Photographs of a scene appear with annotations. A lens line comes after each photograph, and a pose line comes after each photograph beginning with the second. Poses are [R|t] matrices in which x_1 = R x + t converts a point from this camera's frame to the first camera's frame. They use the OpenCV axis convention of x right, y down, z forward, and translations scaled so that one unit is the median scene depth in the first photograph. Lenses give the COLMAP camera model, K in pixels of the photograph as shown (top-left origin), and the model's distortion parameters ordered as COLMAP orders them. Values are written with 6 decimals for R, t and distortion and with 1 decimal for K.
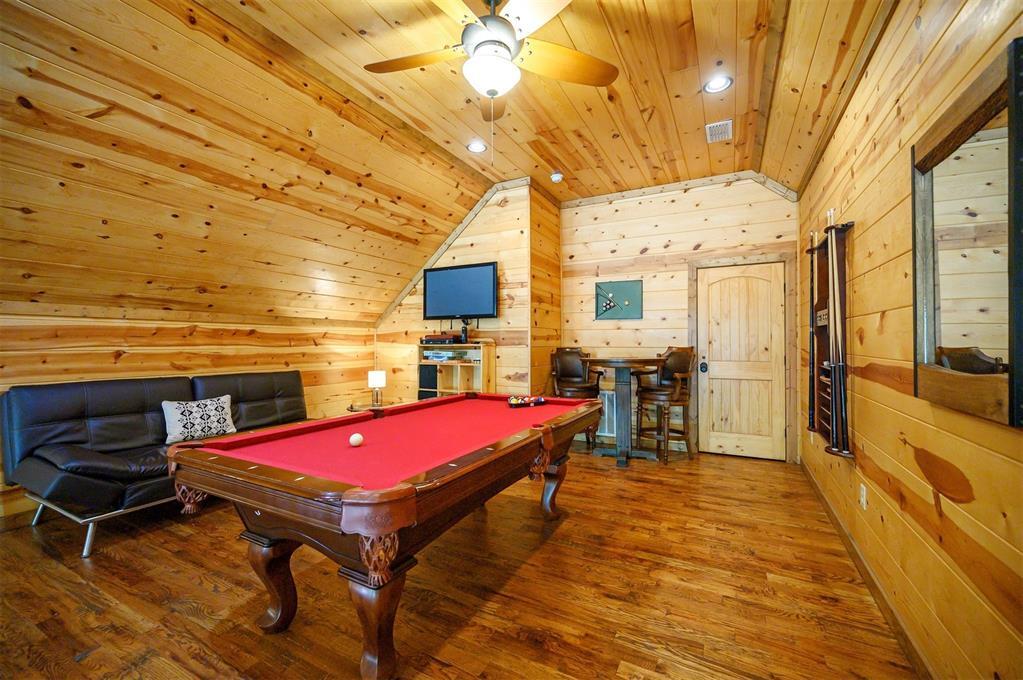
lens RADIAL K [[405.8, 0, 531.8], [0, 405.8, 348.1], [0, 0, 1]] dist [-0.000069, -0.000367]
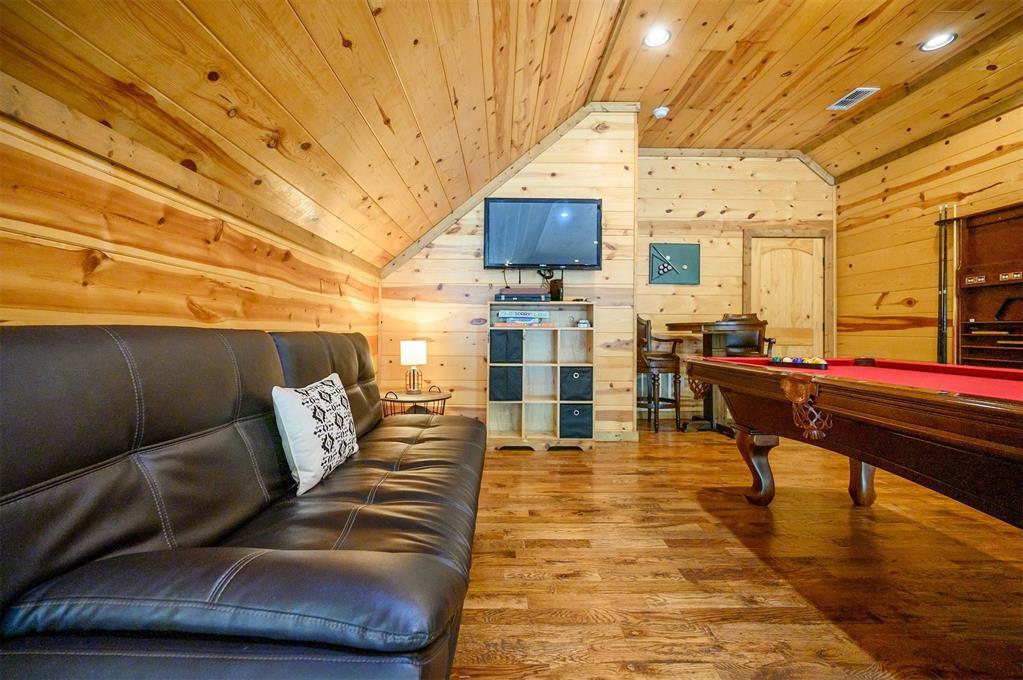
lens RADIAL K [[405.8, 0, 509.7], [0, 405.8, 332.8], [0, 0, 1]] dist [-0.000069, -0.000367]
pose [[0.892885, 0.007029, 0.450230, -0.595212], [-0.003482, 0.999956, -0.008706, 0.054695], [-0.450272, 0.006206, 0.892870, 0.371706]]
